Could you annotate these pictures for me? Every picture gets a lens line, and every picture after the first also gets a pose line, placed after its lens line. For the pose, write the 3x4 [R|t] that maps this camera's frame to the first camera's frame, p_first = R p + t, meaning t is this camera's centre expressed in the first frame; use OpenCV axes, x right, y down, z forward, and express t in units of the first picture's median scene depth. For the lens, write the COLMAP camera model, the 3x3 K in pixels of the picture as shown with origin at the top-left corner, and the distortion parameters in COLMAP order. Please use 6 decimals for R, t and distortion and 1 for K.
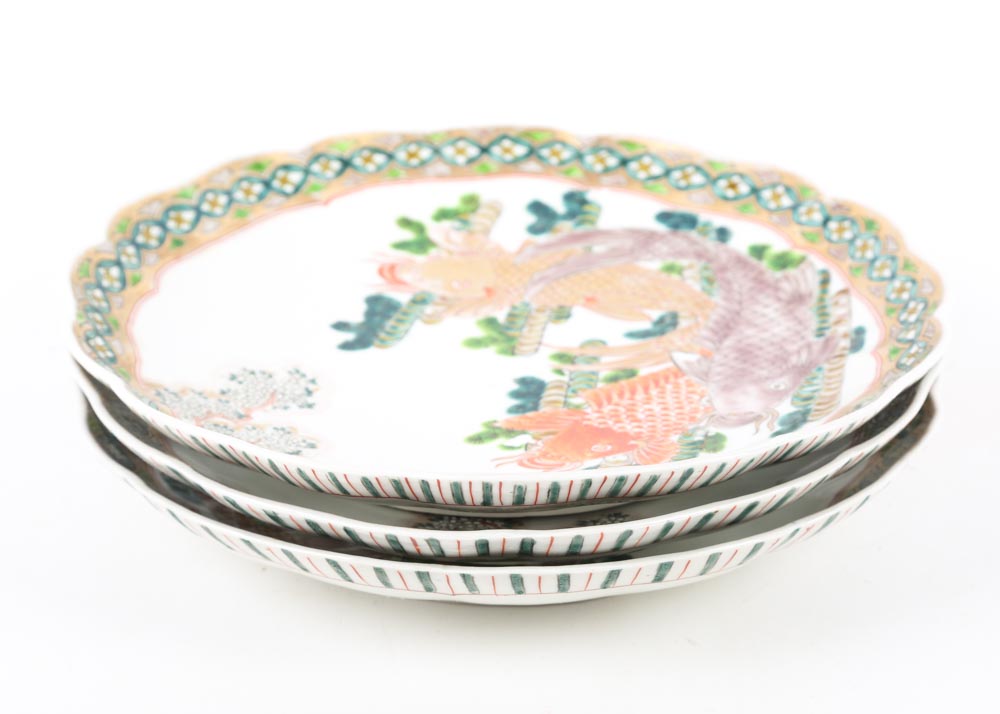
lens RADIAL K [[2338.5, 0, 544.0], [0, 2338.5, 356.9], [0, 0, 1]] dist [0.233978, 0.034330]
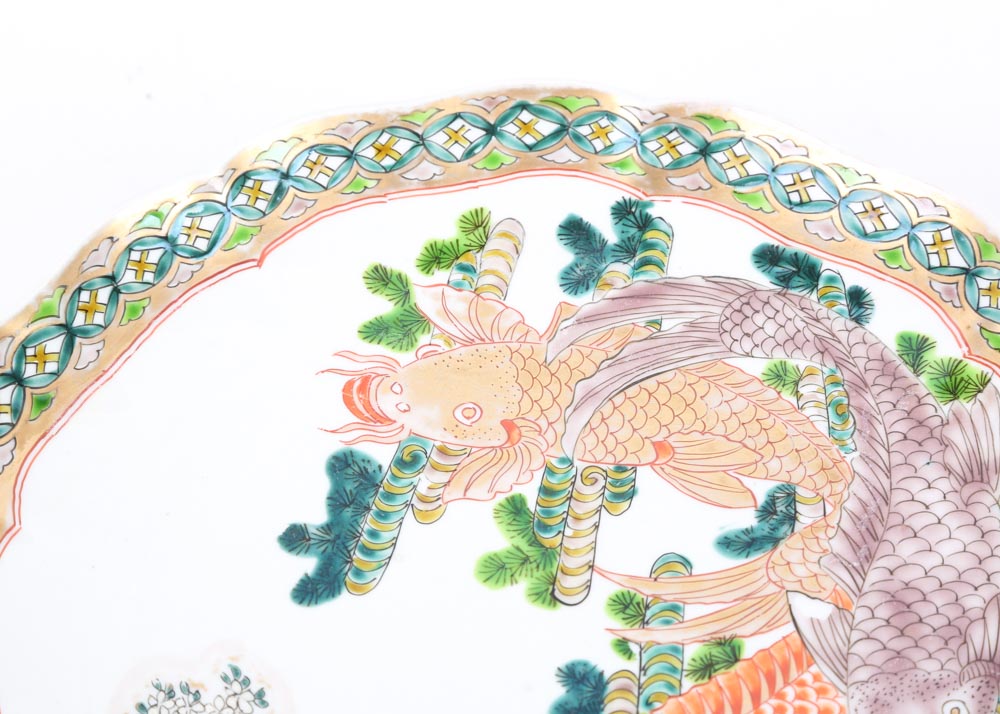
lens RADIAL K [[2647.2, 0, 500.0], [0, 2647.2, 357.0], [0, 0, 1]] dist [0.204729, -0.198135]
pose [[0.999557, -0.025364, -0.015580, -0.014281], [0.029475, 0.916481, 0.398990, -0.355751], [0.004159, -0.399272, 0.916823, 0.315264]]
